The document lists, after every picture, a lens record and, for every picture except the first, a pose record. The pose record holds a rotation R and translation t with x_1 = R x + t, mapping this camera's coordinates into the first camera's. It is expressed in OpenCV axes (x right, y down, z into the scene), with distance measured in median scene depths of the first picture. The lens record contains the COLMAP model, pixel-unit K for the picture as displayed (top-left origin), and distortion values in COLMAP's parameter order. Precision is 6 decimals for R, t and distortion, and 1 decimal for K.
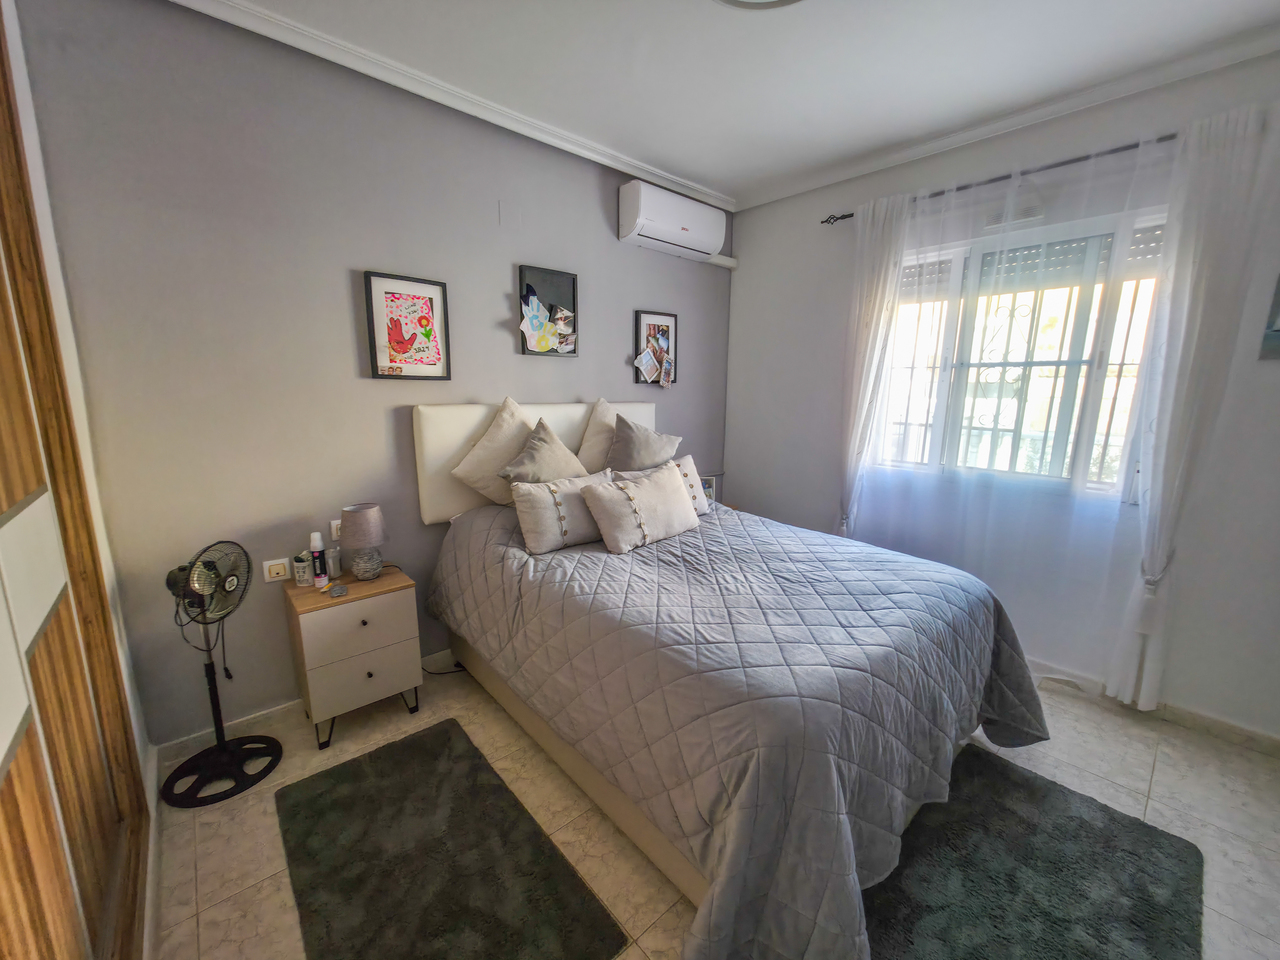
lens RADIAL K [[510.2, 0, 642.6], [0, 510.2, 487.1], [0, 0, 1]] dist [0.001626, -0.000507]
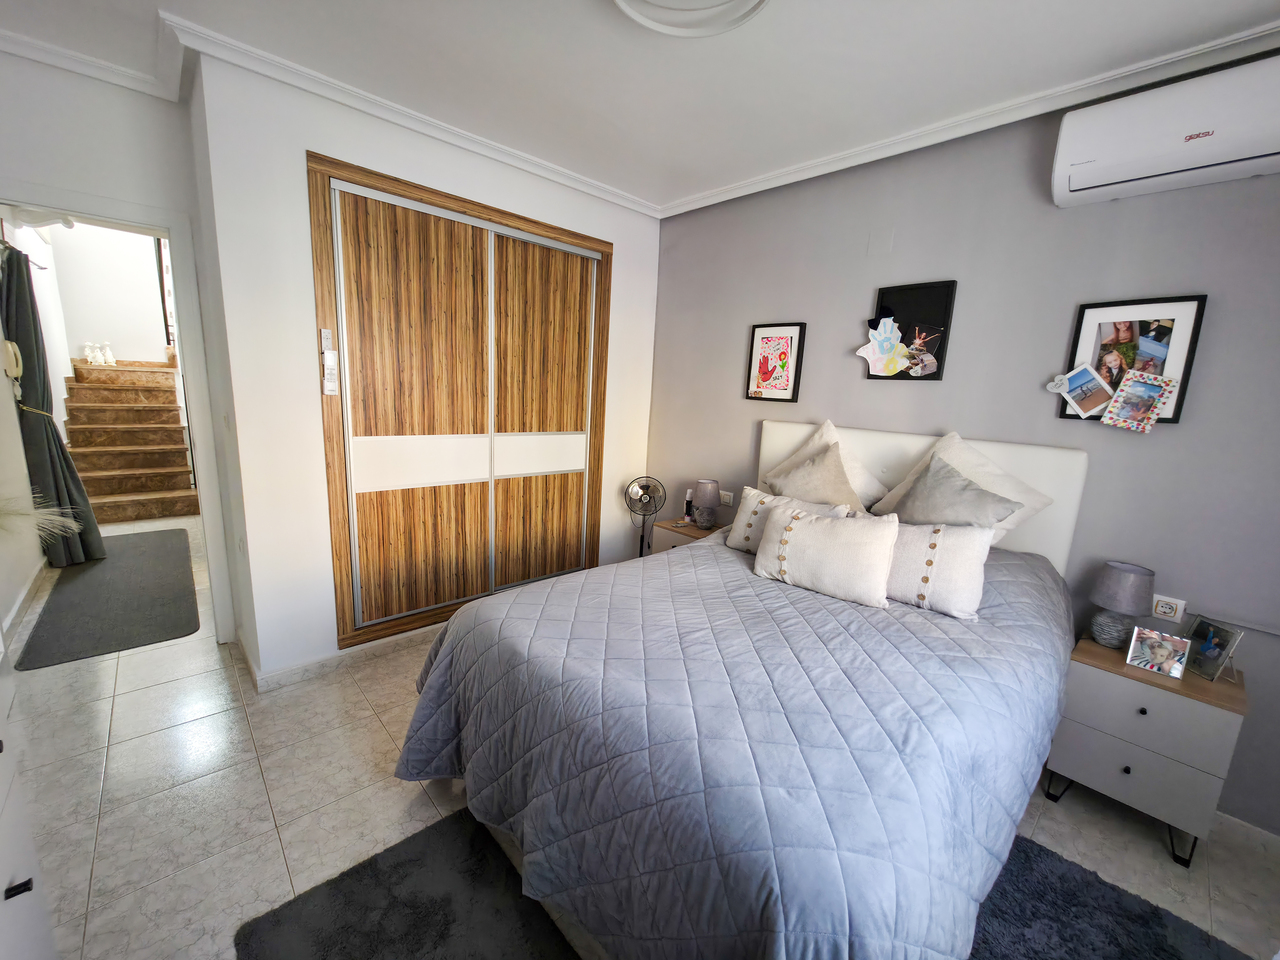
lens RADIAL K [[510.2, 0, 642.6], [0, 510.2, 487.1], [0, 0, 1]] dist [0.001626, -0.000507]
pose [[0.022080, 0.181984, -0.983054, 0.886792], [-0.240374, 0.955415, 0.171469, -0.148660], [0.970429, 0.232515, 0.064839, 0.664364]]
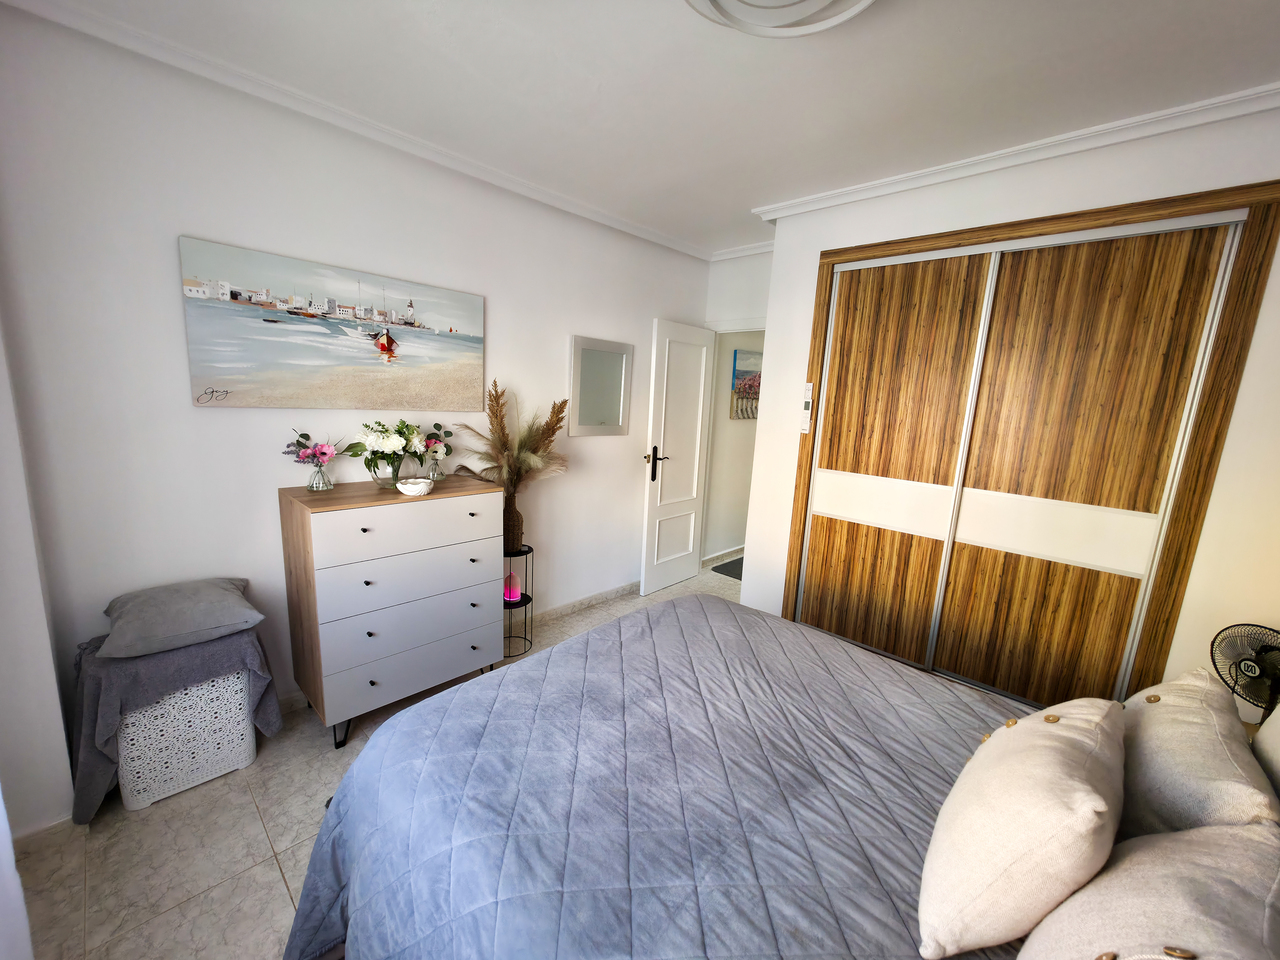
lens RADIAL K [[510.2, 0, 642.6], [0, 510.2, 487.1], [0, 0, 1]] dist [0.001626, -0.000507]
pose [[-0.994447, -0.042987, -0.096061, 0.357371], [-0.074845, 0.930570, 0.358383, -0.312143], [0.073986, 0.363583, -0.928619, 1.330832]]
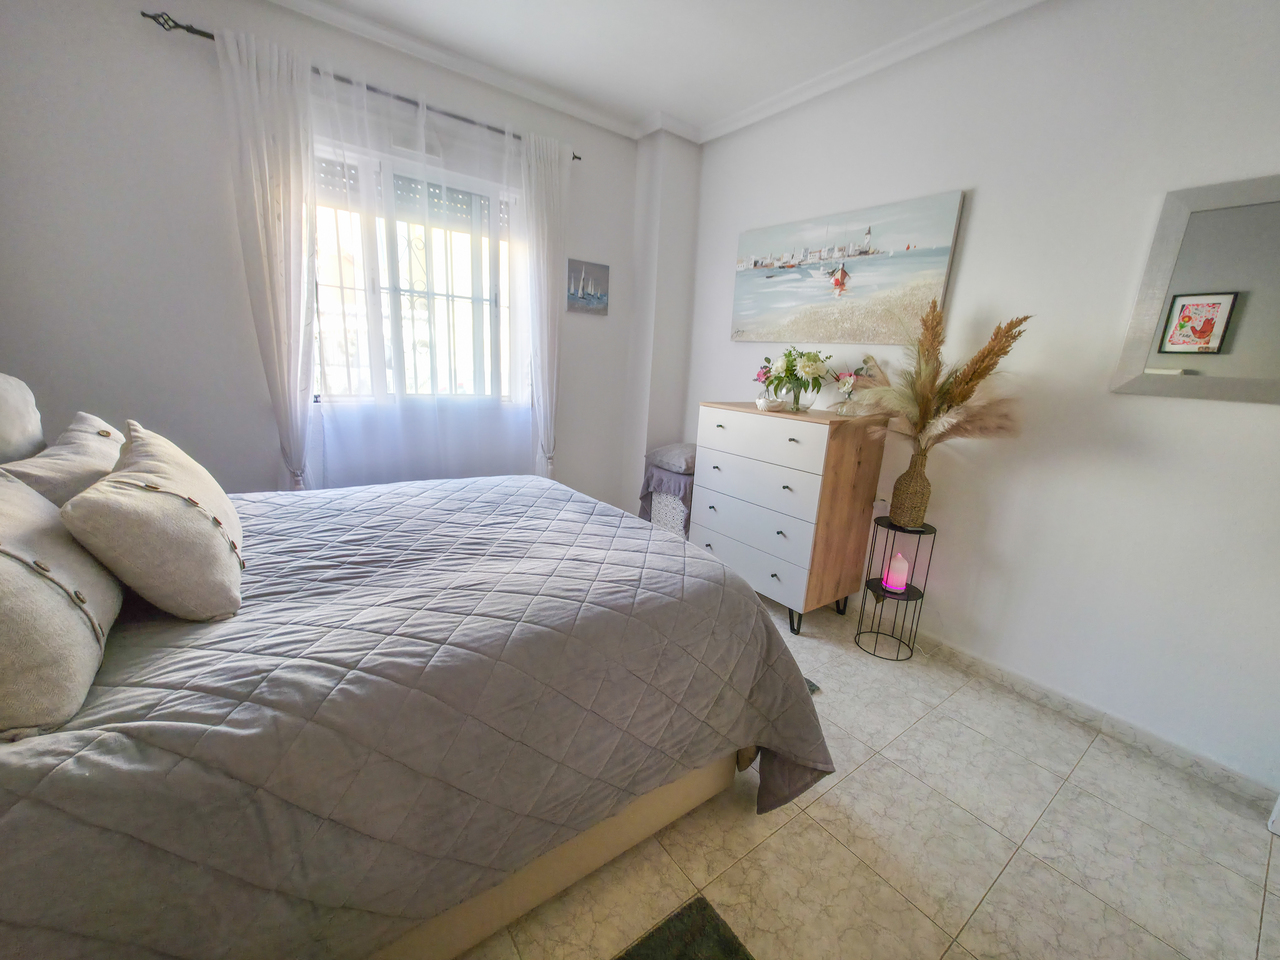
lens RADIAL K [[510.2, 0, 642.6], [0, 510.2, 487.1], [0, 0, 1]] dist [0.001626, -0.000507]
pose [[0.086953, -0.248813, 0.964641, -0.444831], [0.134375, 0.962388, 0.236120, -0.047146], [-0.987108, 0.109092, 0.117116, 0.532857]]
